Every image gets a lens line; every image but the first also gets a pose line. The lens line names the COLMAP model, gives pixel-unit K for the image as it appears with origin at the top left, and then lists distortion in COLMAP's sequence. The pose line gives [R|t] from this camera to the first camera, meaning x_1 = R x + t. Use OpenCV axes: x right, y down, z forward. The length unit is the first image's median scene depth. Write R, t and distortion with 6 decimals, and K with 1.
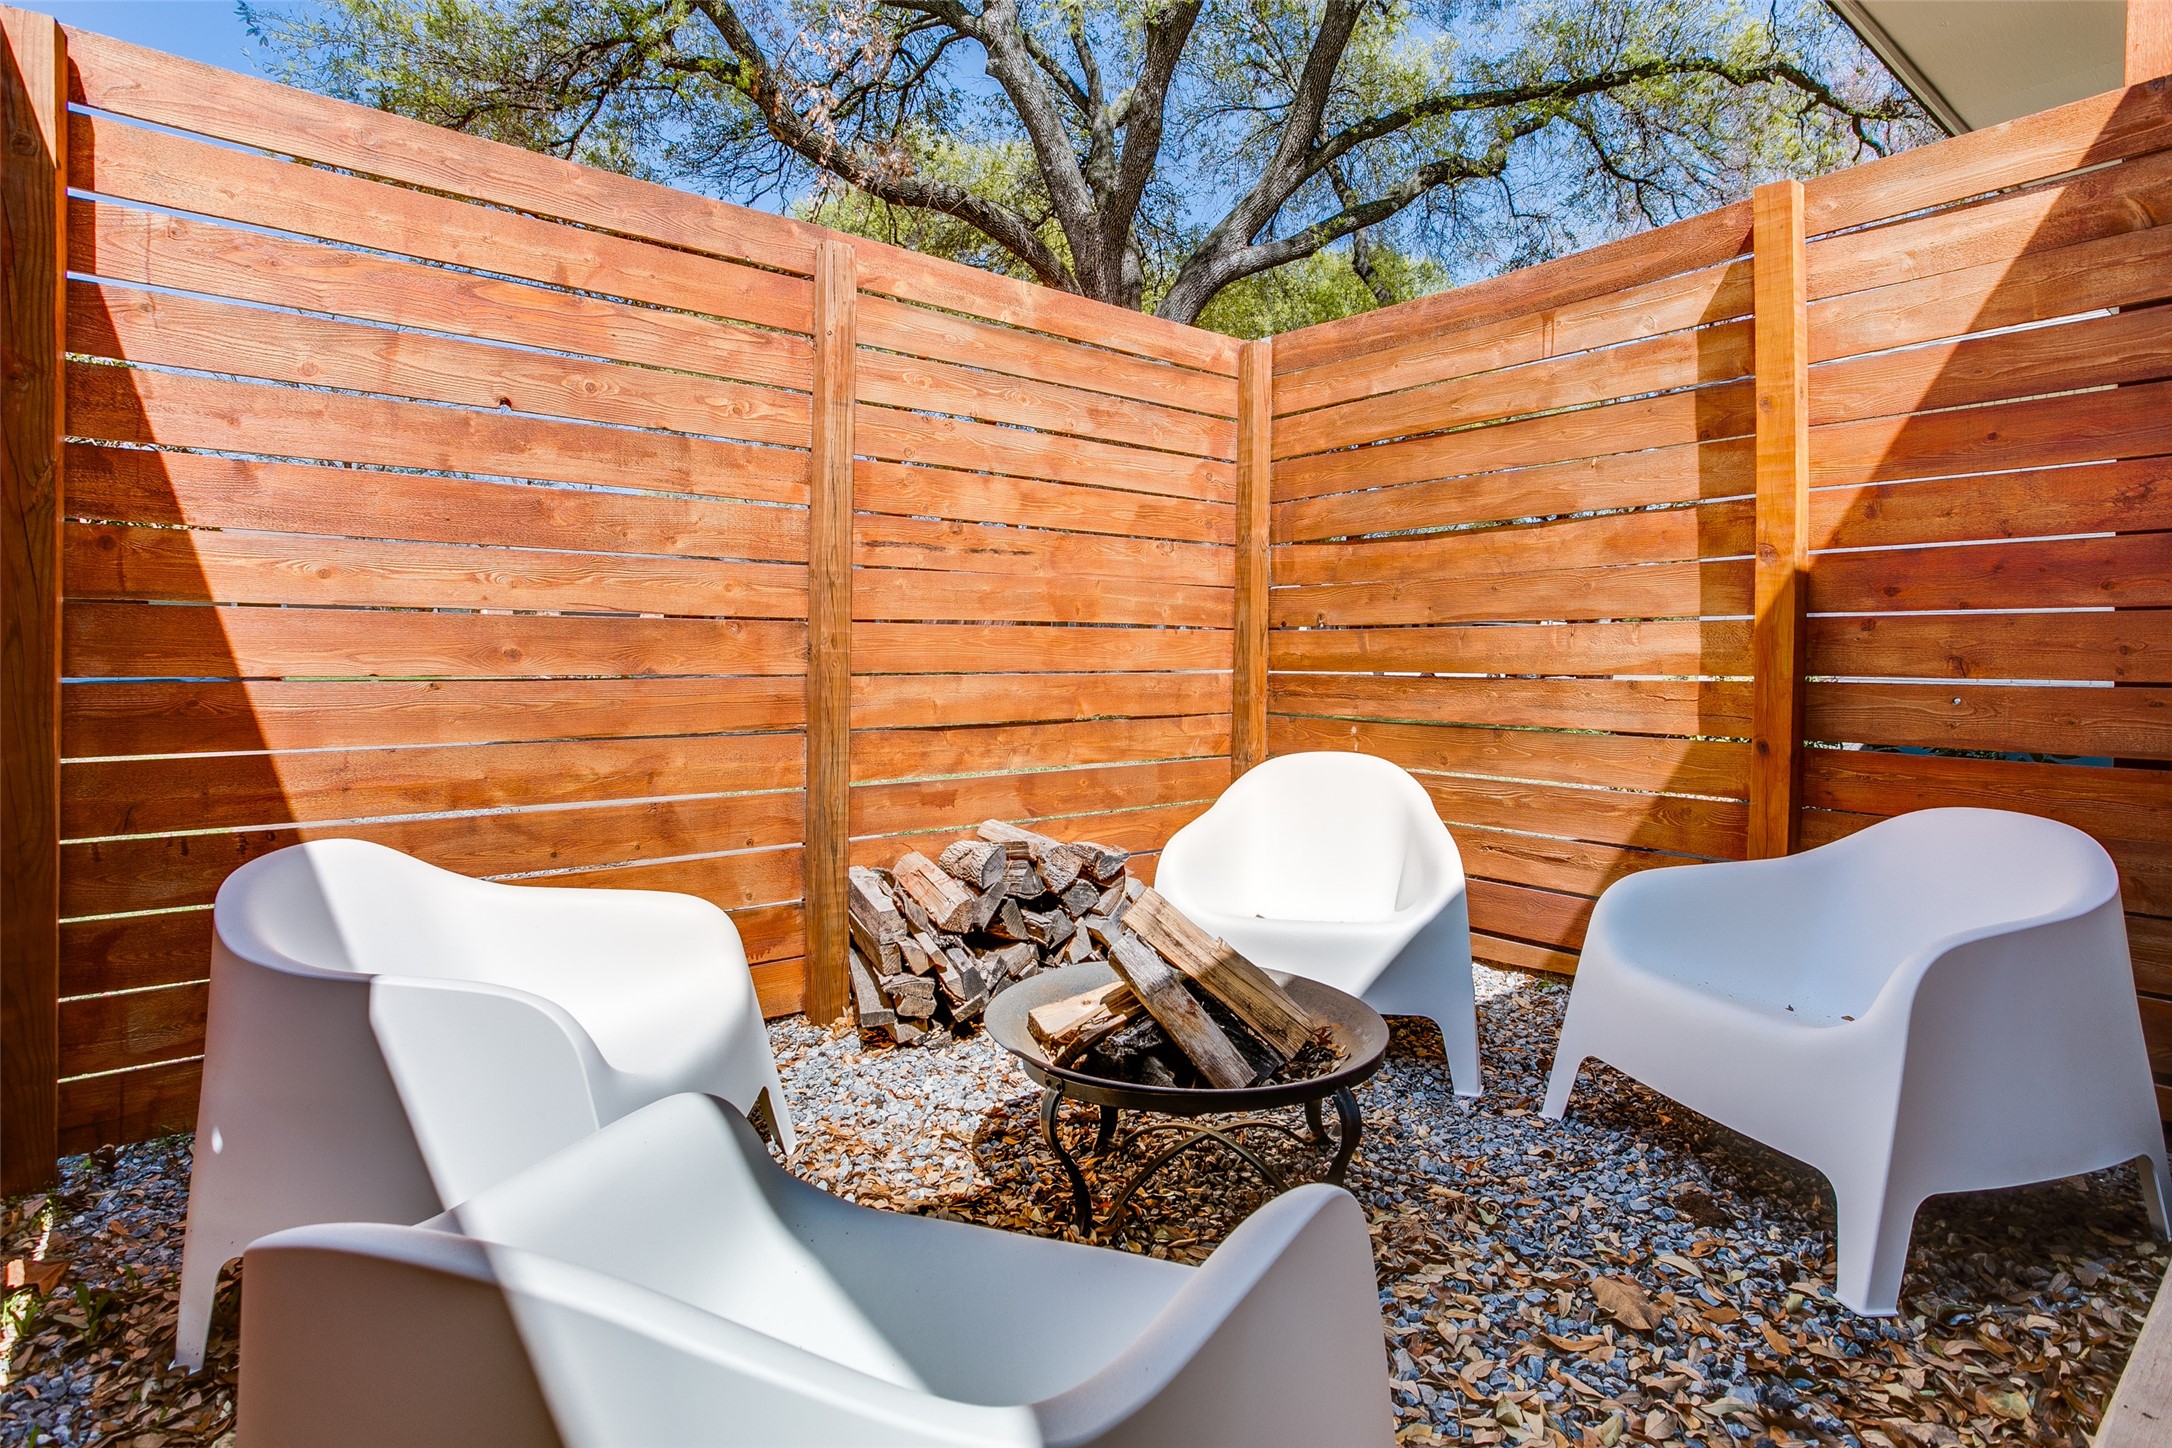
lens RADIAL K [[1051.3, 0, 1071.4], [0, 1051.3, 652.8], [0, 0, 1]] dist [-0.022492, 0.000786]
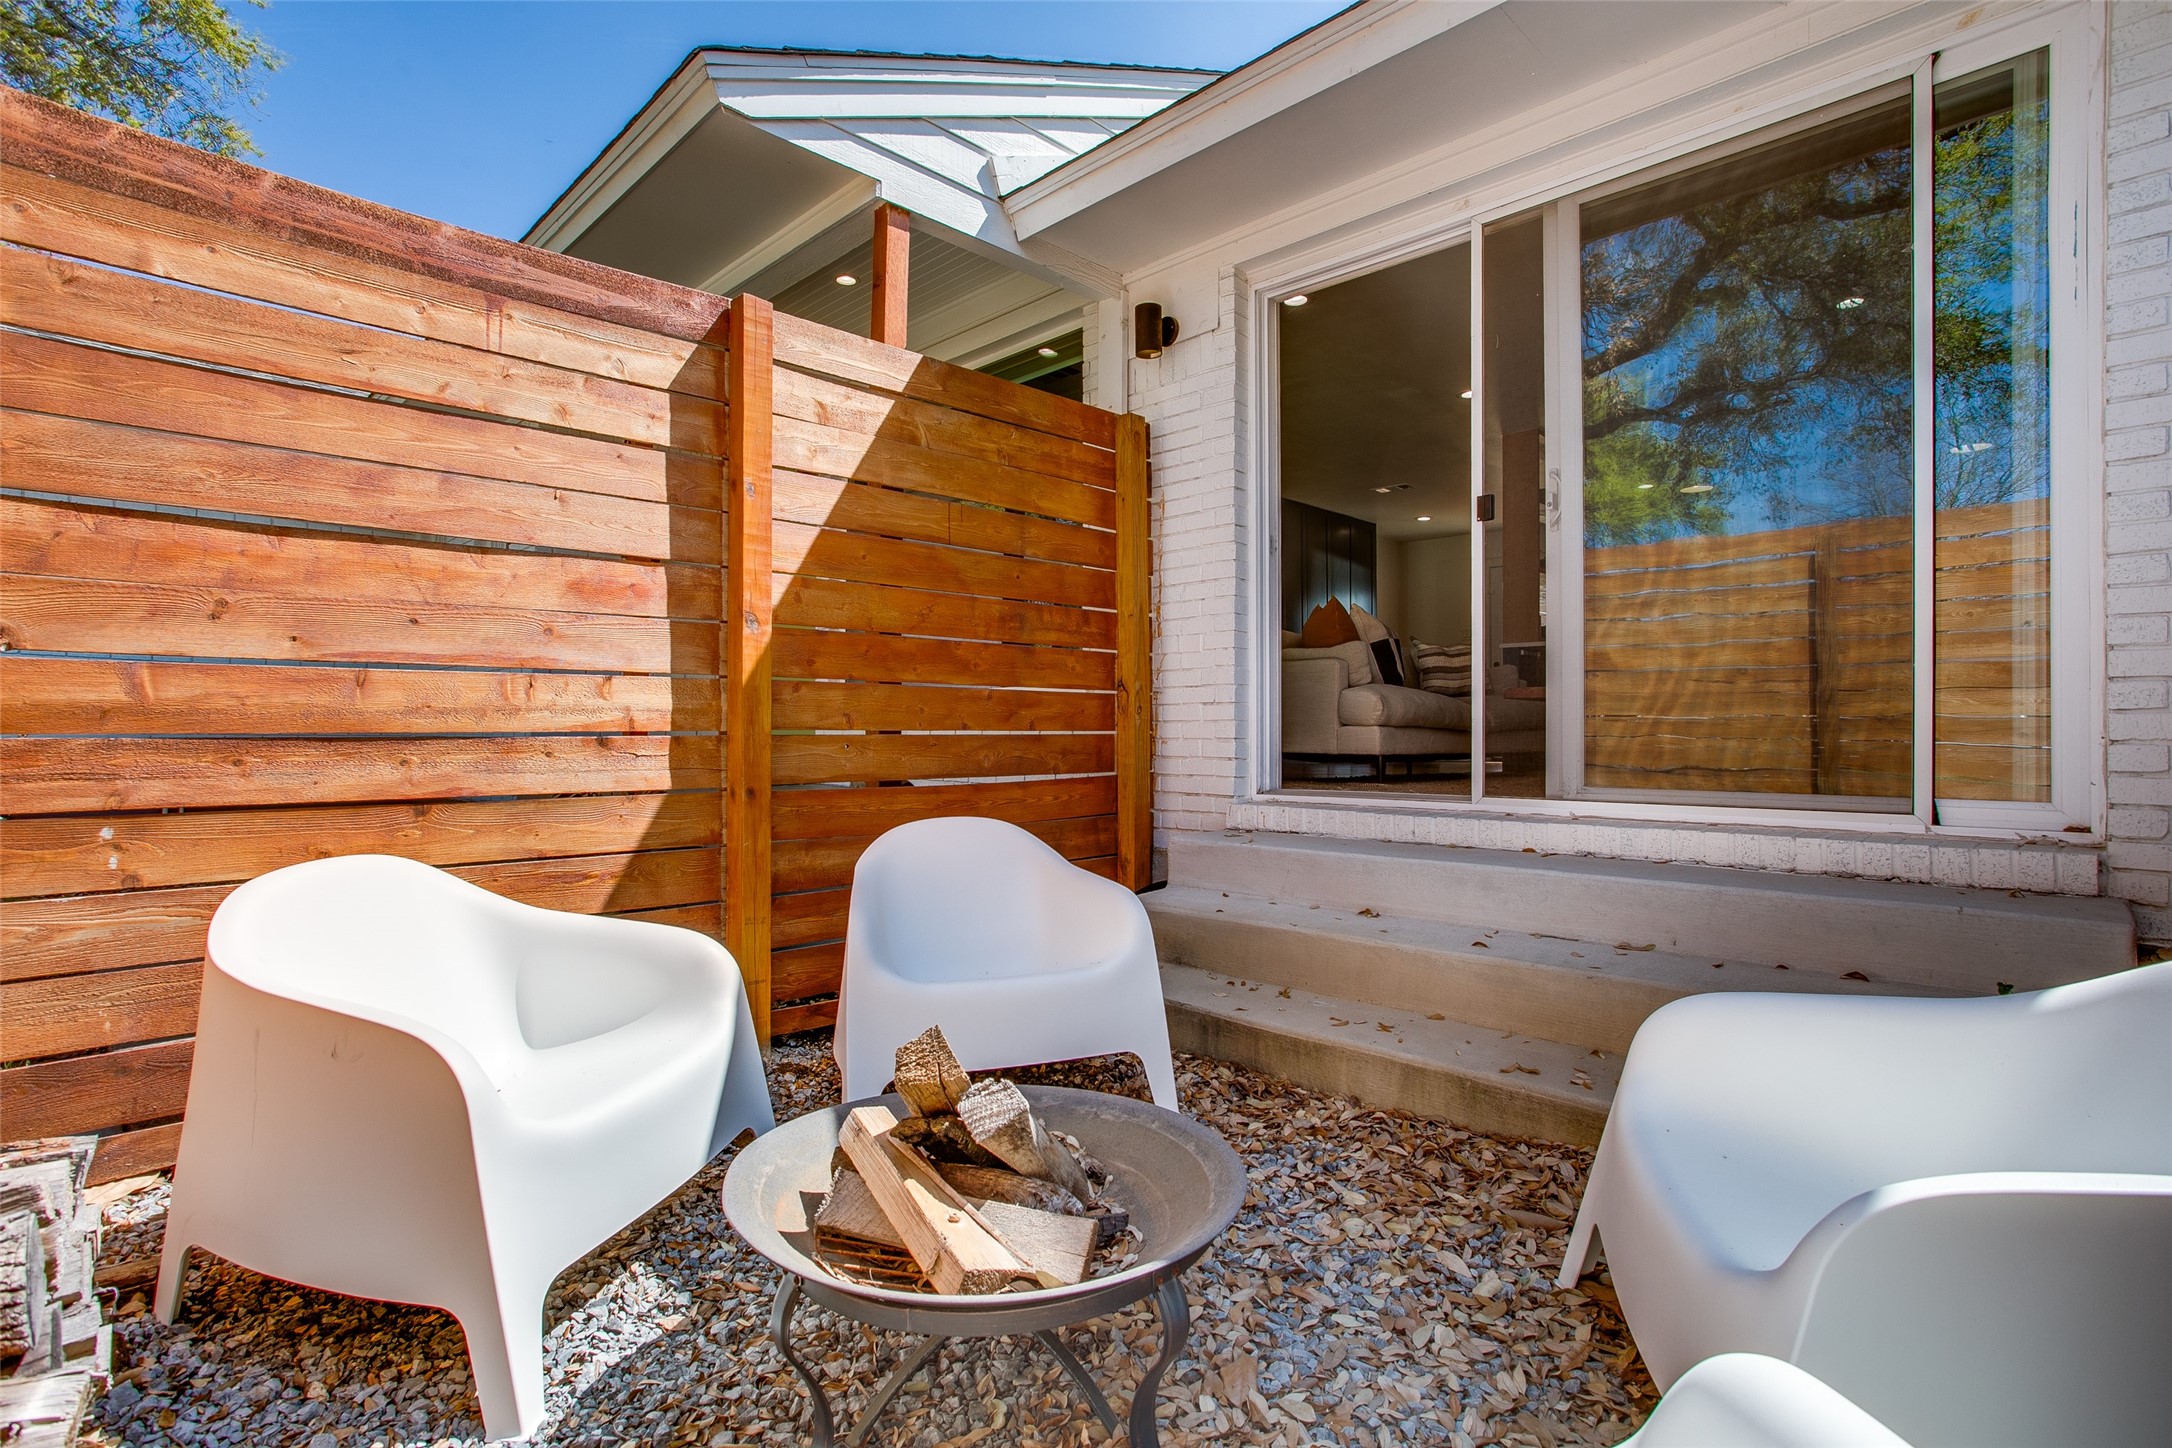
lens RADIAL K [[1090.3, 0, 1105.1], [0, 1090.3, 724.1], [0, 0, 1]] dist [-0.054836, 0.021786]
pose [[-0.115452, -0.001609, 0.993312, -0.492789], [-0.006003, 0.999982, 0.000922, 0.011537], [-0.993295, -0.005857, -0.115460, 0.675353]]
